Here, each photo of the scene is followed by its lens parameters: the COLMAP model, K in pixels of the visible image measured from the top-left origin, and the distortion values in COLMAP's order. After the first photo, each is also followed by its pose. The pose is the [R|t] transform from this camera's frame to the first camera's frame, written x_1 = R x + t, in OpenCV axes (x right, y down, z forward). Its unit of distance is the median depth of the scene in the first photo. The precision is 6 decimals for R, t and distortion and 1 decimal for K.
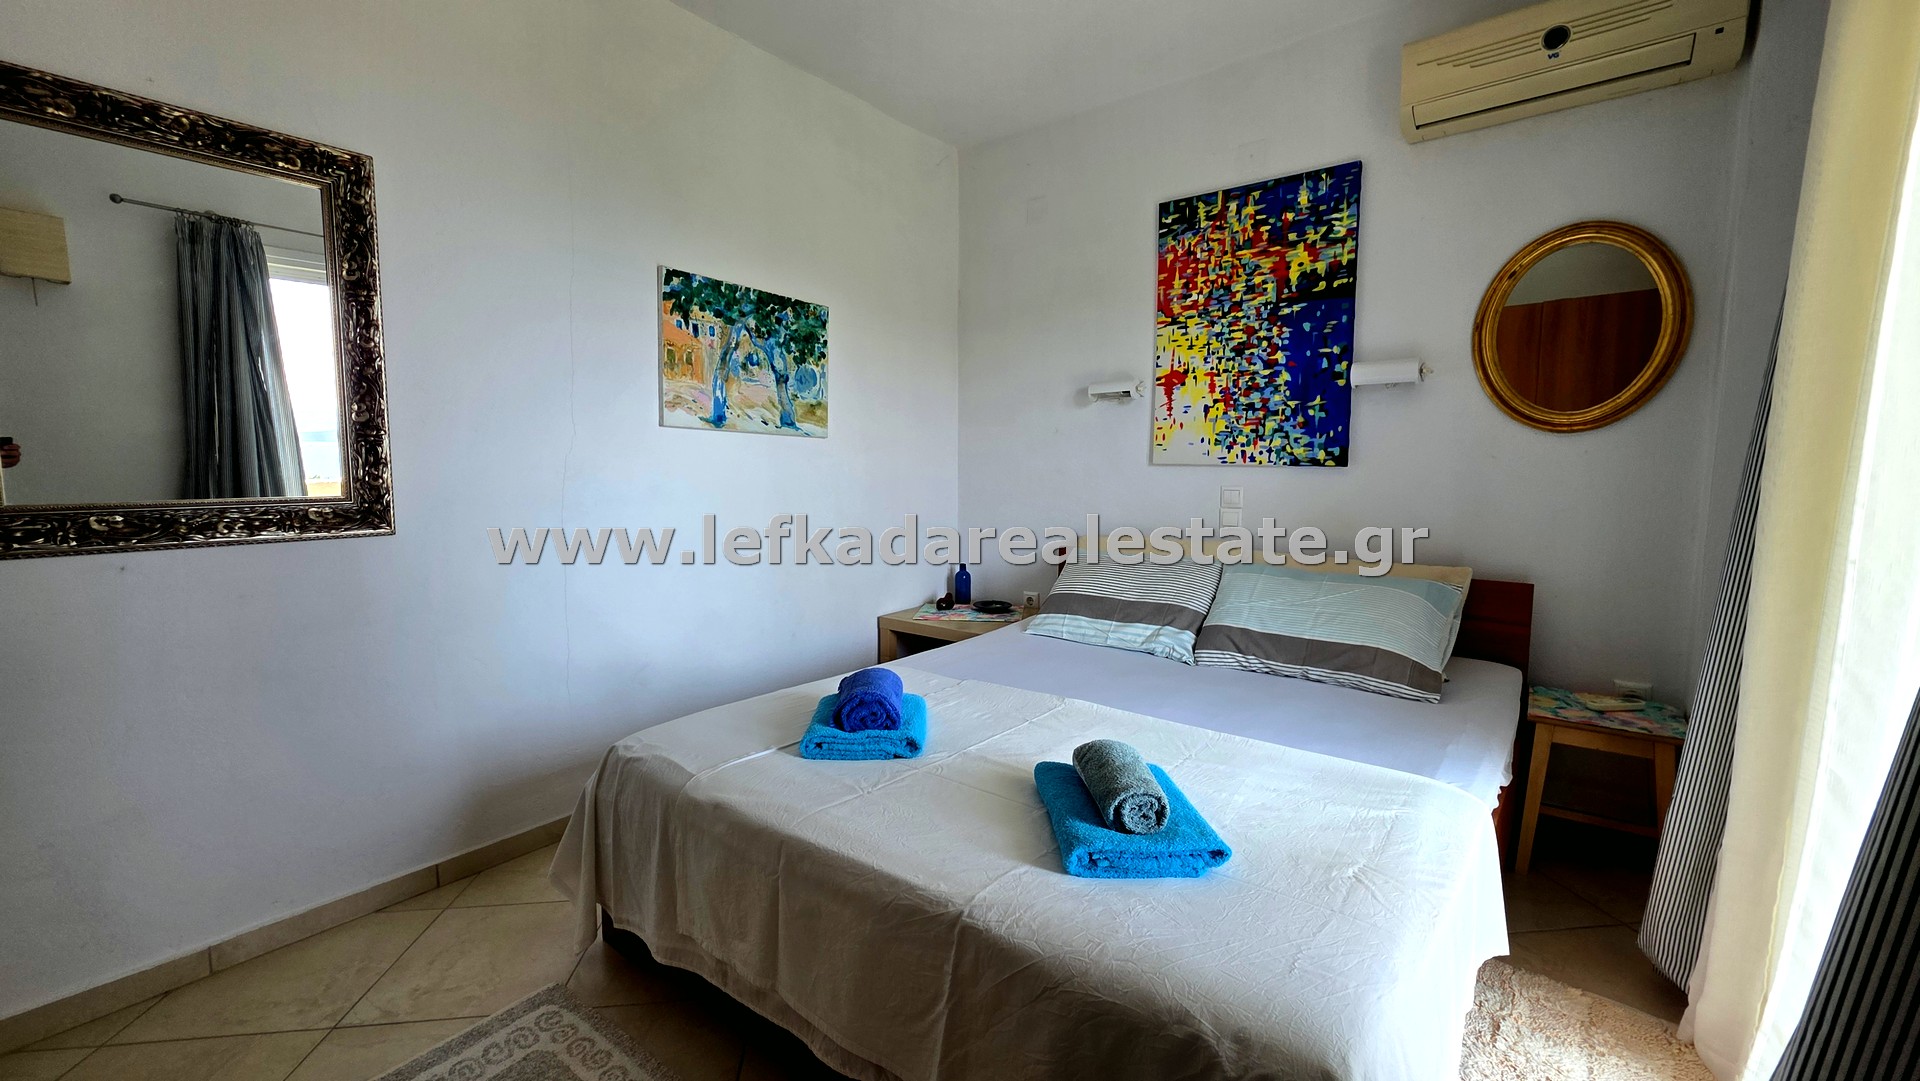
lens RADIAL K [[769.2, 0, 956.7], [0, 769.2, 536.5], [0, 0, 1]] dist [0.004583, 0.000504]
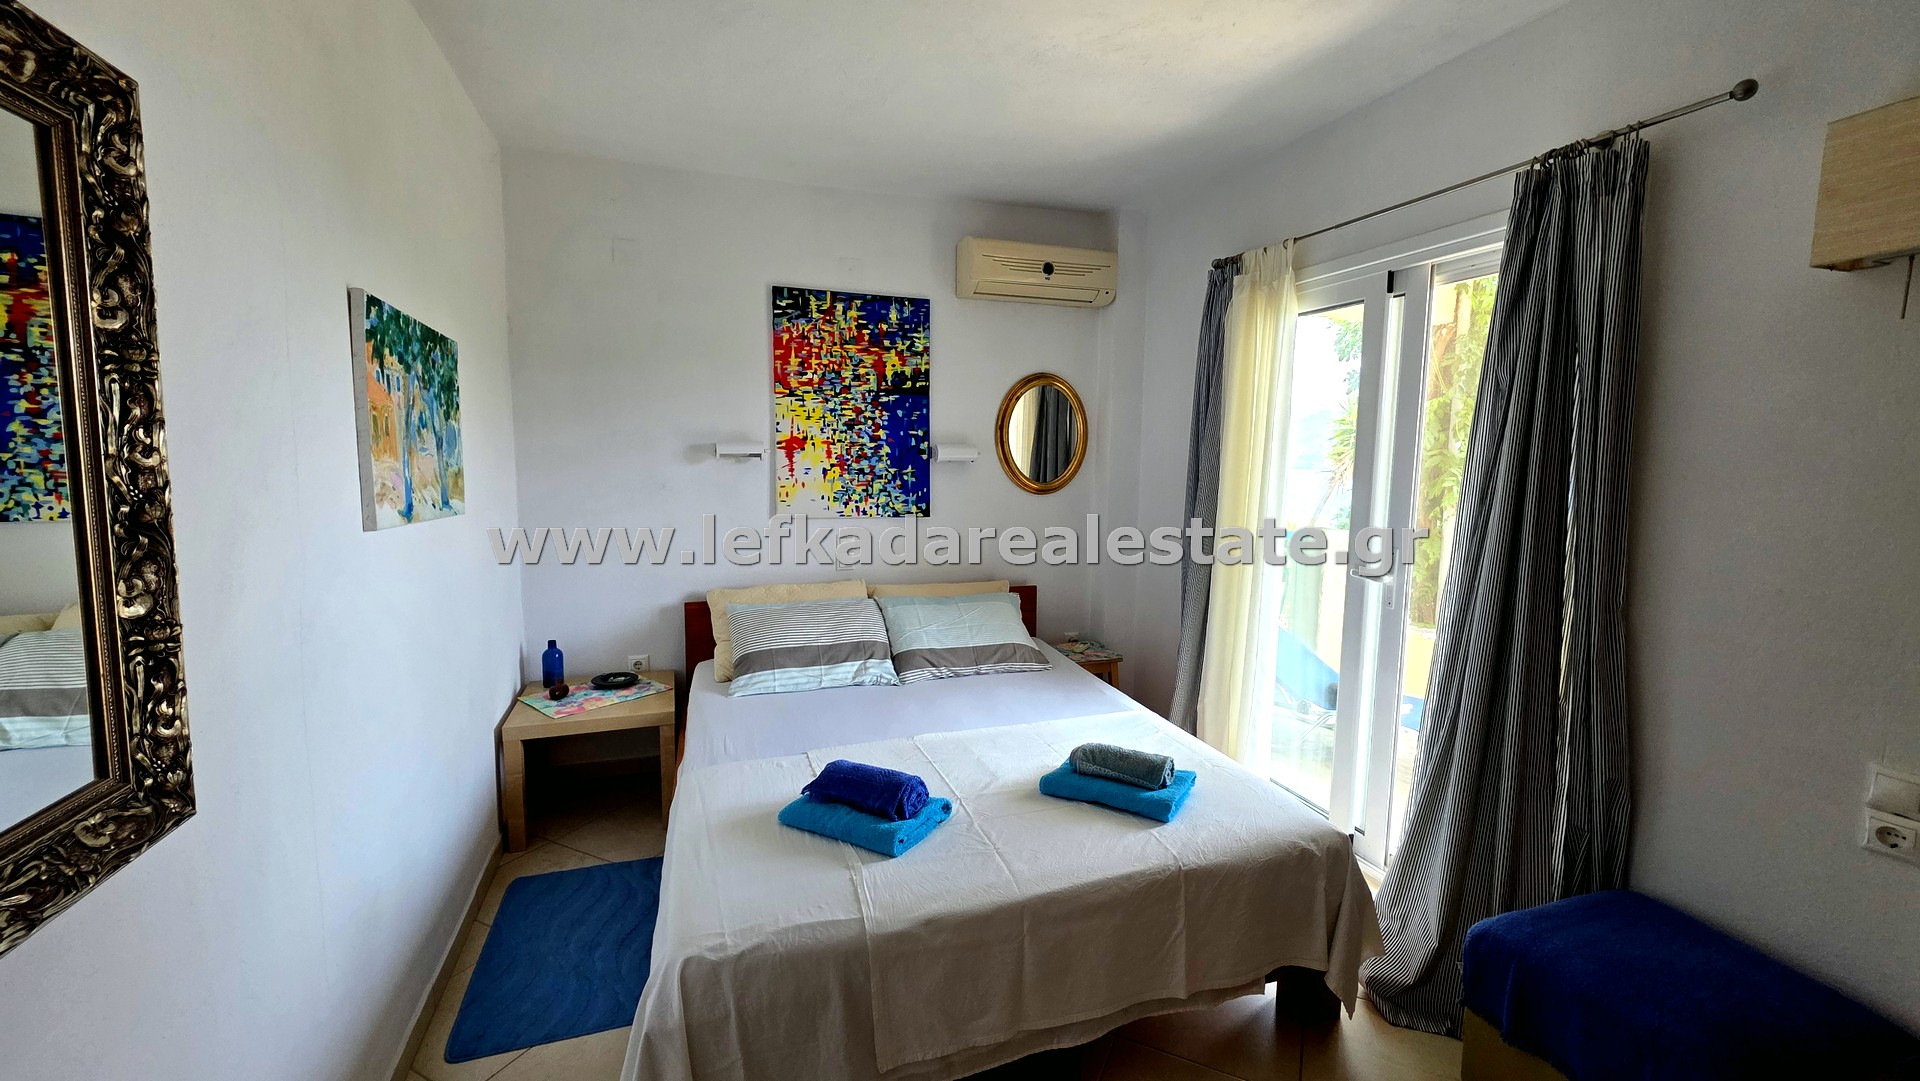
lens RADIAL K [[769.2, 0, 959.4], [0, 769.2, 536.7], [0, 0, 1]] dist [0.004583, 0.000504]
pose [[0.535201, -0.088738, 0.840051, -0.604949], [0.072158, 0.995635, 0.059201, -0.127981], [-0.841637, 0.028932, 0.539268, 0.199388]]
